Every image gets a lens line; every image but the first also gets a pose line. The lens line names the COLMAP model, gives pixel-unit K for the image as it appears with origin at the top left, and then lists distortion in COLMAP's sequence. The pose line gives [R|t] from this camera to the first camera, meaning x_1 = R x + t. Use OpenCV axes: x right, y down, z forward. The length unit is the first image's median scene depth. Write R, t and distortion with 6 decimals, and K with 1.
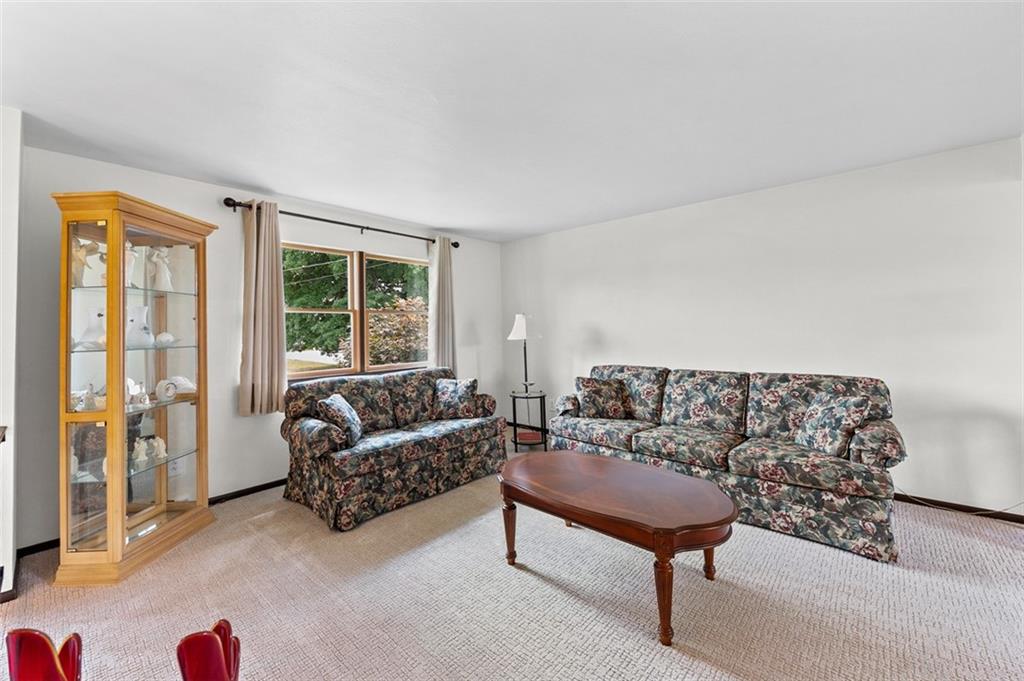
lens RADIAL K [[412.1, 0, 527.7], [0, 412.1, 314.1], [0, 0, 1]] dist [0.001512, -0.000017]
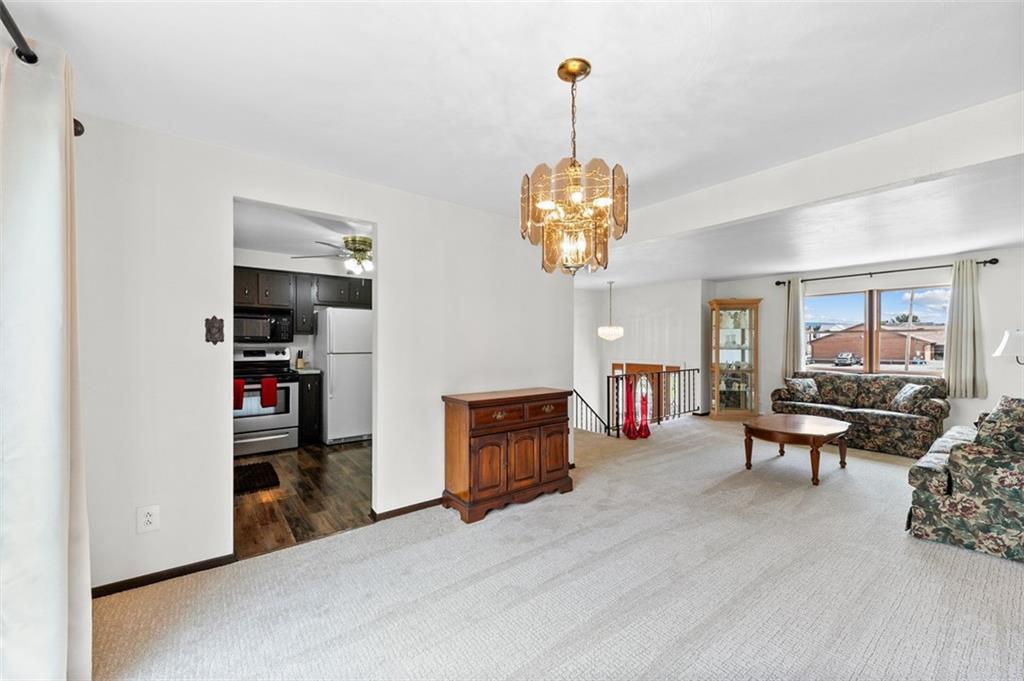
lens RADIAL K [[397.4, 0, 512.0], [0, 397.4, 340.5], [0, 0, 1]] dist [-0.000857, -0.000175]
pose [[-0.184965, 0.008570, -0.982708, 1.754650], [0.031767, 0.999492, 0.002737, -0.026782], [0.982232, -0.030711, -0.185143, 0.029494]]
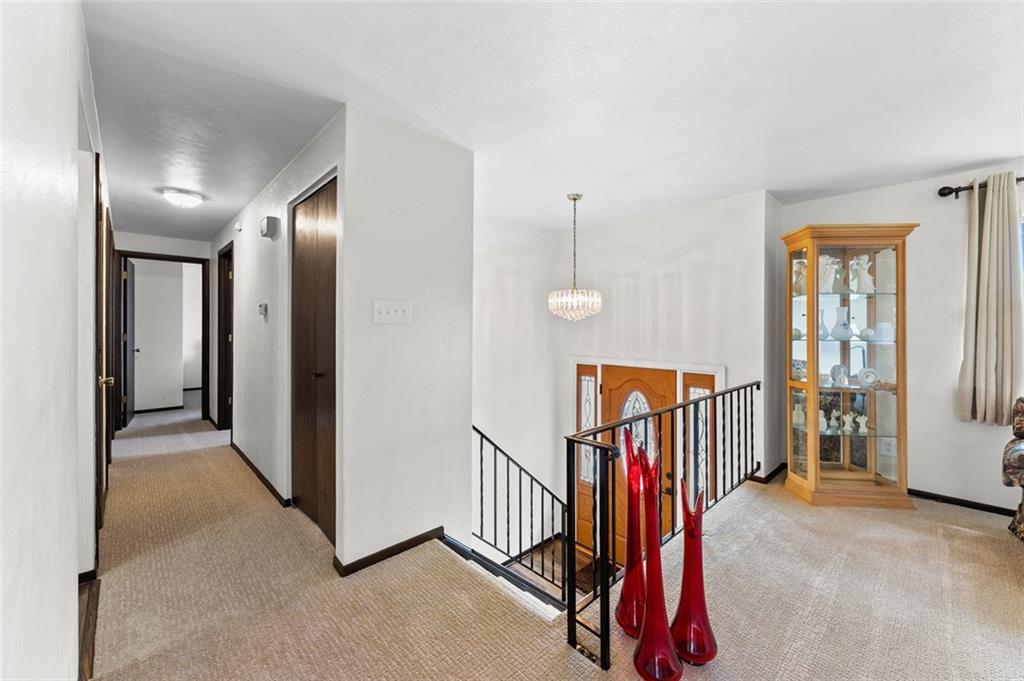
lens RADIAL K [[409.1, 0, 486.6], [0, 409.1, 324.3], [0, 0, 1]] dist [-0.000170, 0.000009]
pose [[-0.147610, 0.008672, -0.989008, 0.400084], [0.032310, 0.999470, 0.003942, -0.005186], [0.988518, -0.031373, -0.147812, 0.099420]]
